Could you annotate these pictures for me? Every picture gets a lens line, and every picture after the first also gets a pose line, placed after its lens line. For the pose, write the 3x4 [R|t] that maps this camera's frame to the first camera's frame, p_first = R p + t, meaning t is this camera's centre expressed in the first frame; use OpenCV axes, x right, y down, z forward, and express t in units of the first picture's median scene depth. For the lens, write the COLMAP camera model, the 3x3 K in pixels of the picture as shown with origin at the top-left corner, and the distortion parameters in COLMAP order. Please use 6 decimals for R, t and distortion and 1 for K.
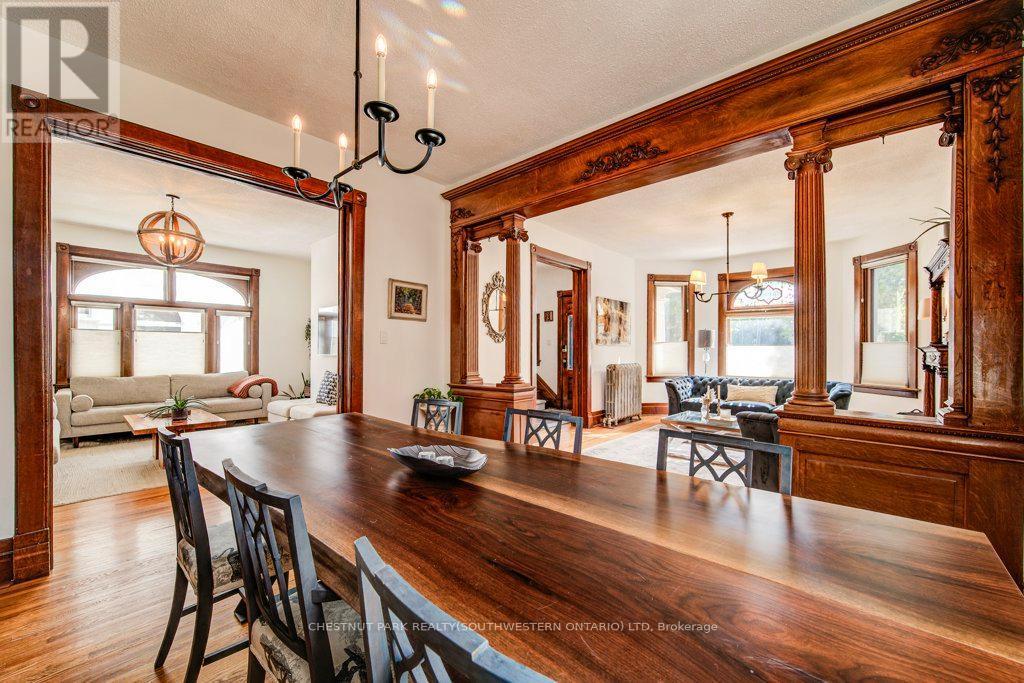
lens RADIAL K [[402.0, 0, 512.3], [0, 402.0, 350.6], [0, 0, 1]] dist [-0.000155, 0.000095]
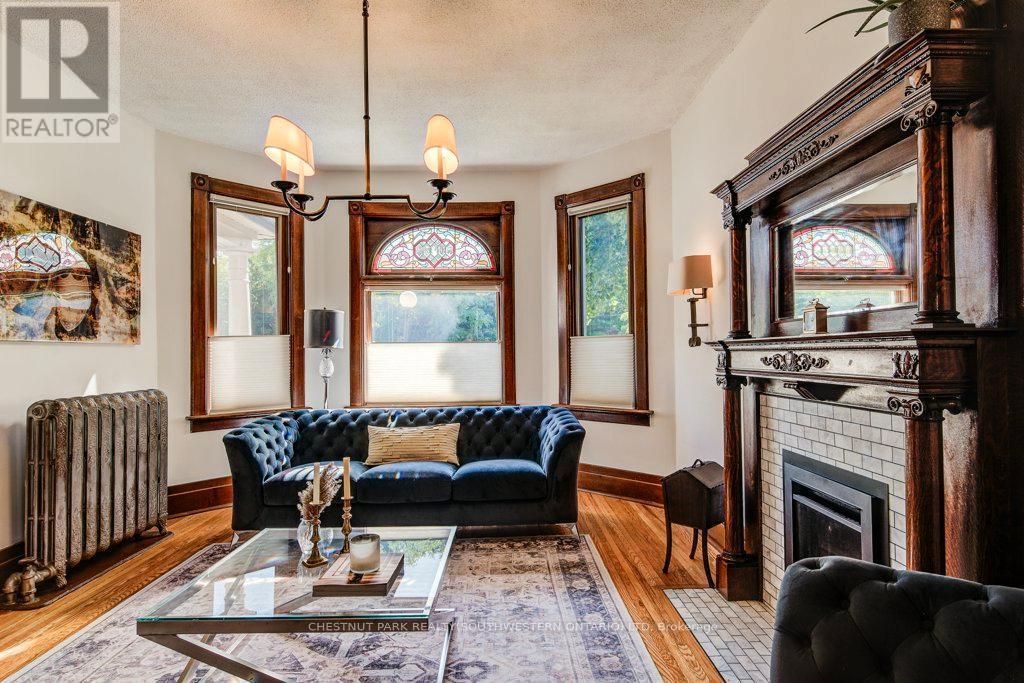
lens RADIAL K [[532.2, 0, 512.0], [0, 532.2, 341.5], [0, 0, 1]] dist [0.000174, -0.000362]
pose [[0.727216, -0.002573, 0.686403, 0.229469], [0.014758, 0.999820, -0.011887, -0.003984], [-0.686250, 0.018775, 0.727124, 0.428870]]
